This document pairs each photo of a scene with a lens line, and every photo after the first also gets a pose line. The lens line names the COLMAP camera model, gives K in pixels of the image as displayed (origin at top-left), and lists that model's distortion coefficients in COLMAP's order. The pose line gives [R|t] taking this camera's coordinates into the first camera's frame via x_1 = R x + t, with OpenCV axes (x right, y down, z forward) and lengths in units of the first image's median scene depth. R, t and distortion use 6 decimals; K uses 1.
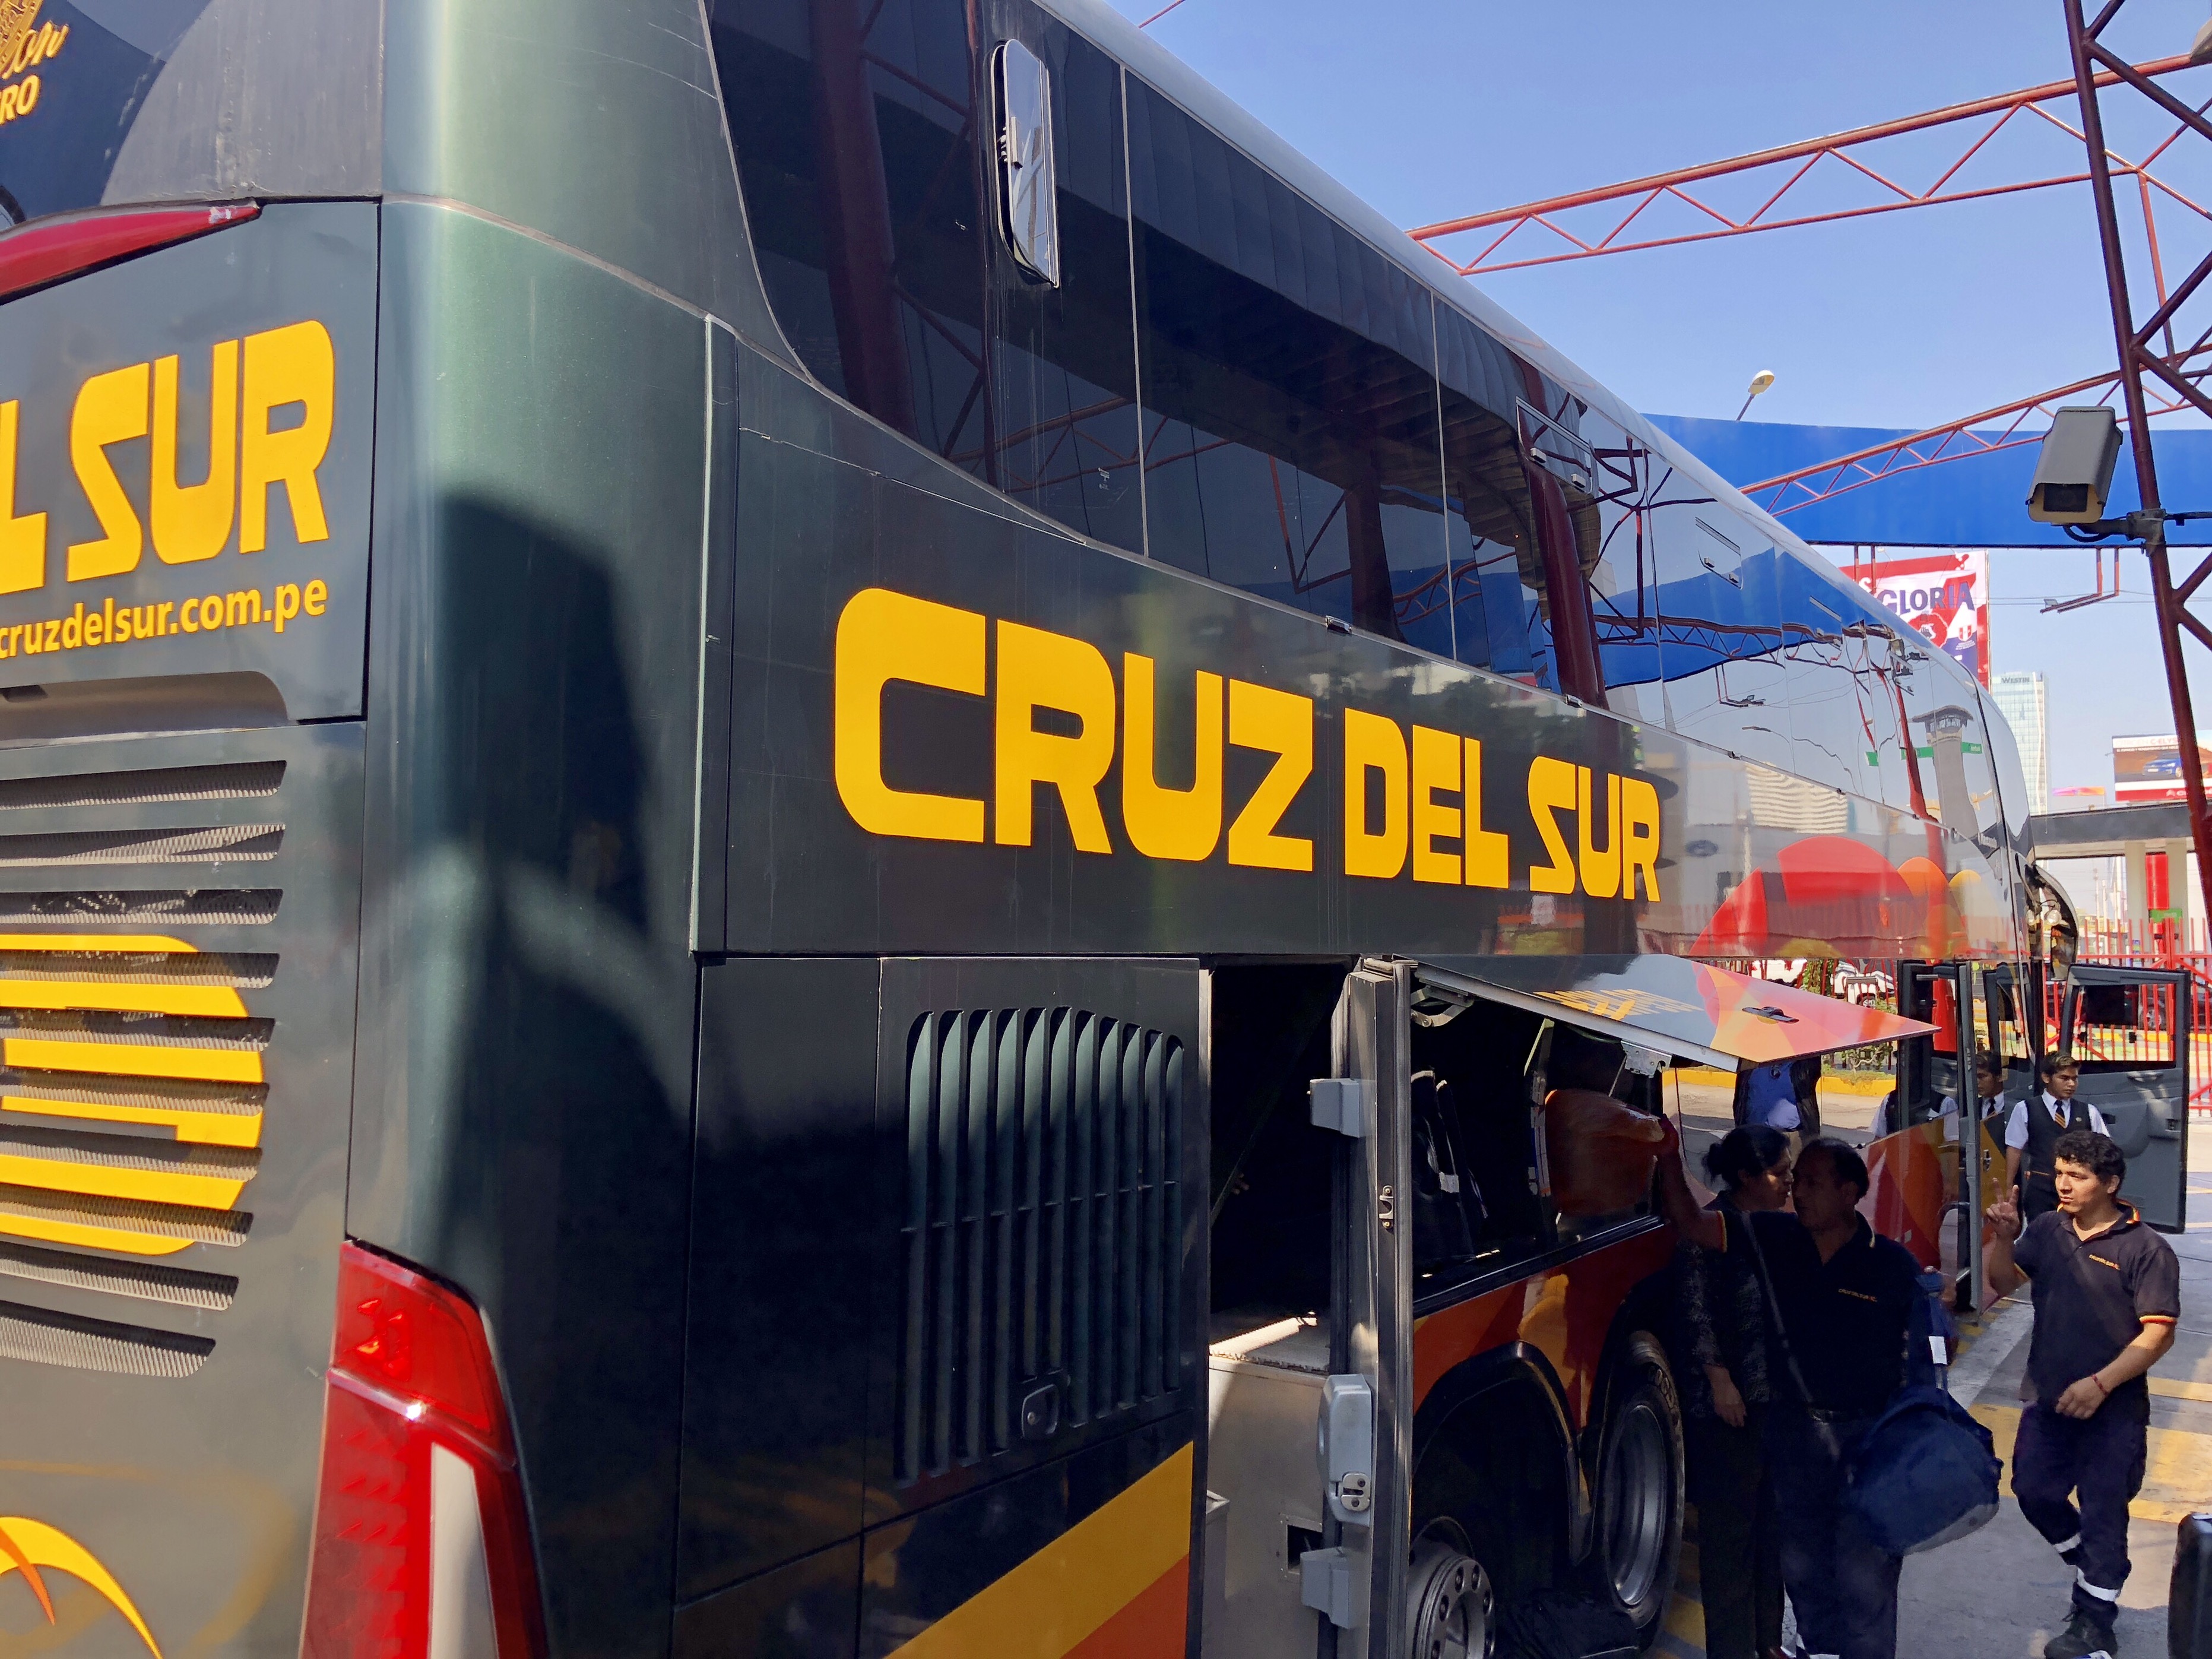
lens RADIAL K [[1857.7, 0, 1106.3], [0, 1857.7, 821.7], [0, 0, 1]] dist [0.034532, -0.008217]
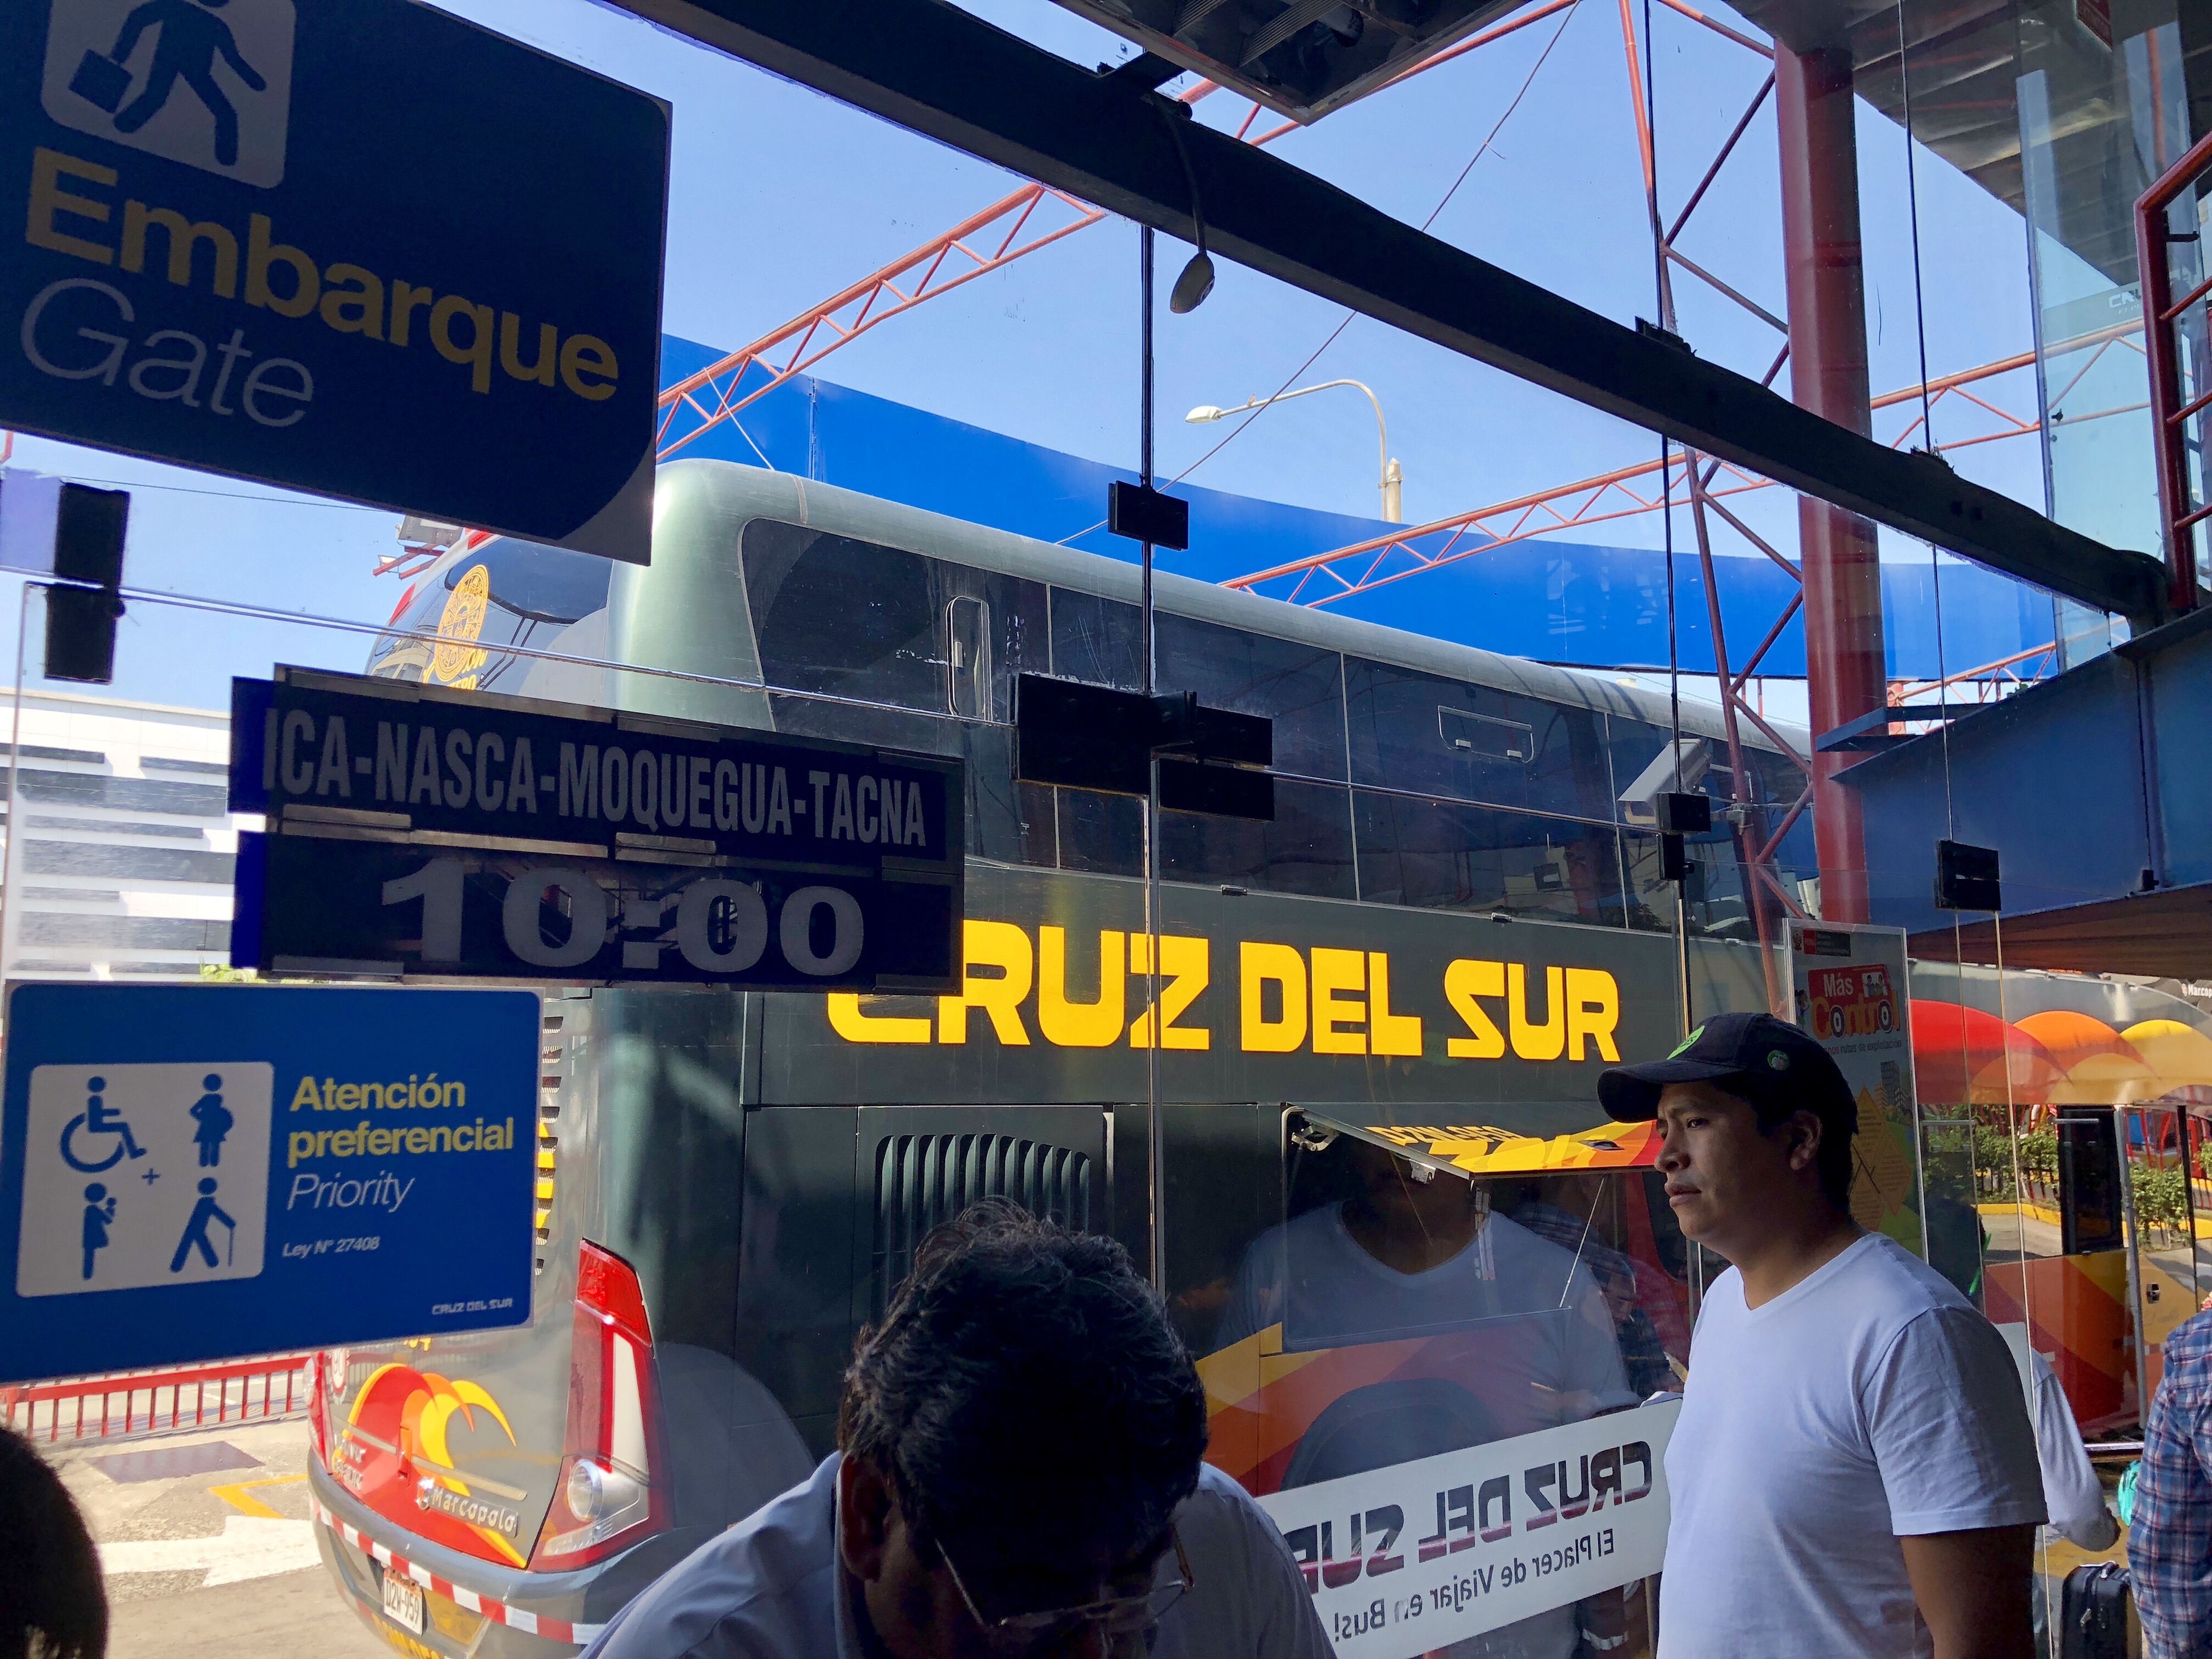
lens RADIAL K [[1857.7, 0, 1100.6], [0, 1857.7, 835.1], [0, 0, 1]] dist [0.034532, -0.008217]
pose [[0.965126, -0.035584, -0.259358, 0.444926], [0.018368, 0.997482, -0.068501, -0.048999], [0.261142, 0.061348, 0.963349, -0.563183]]
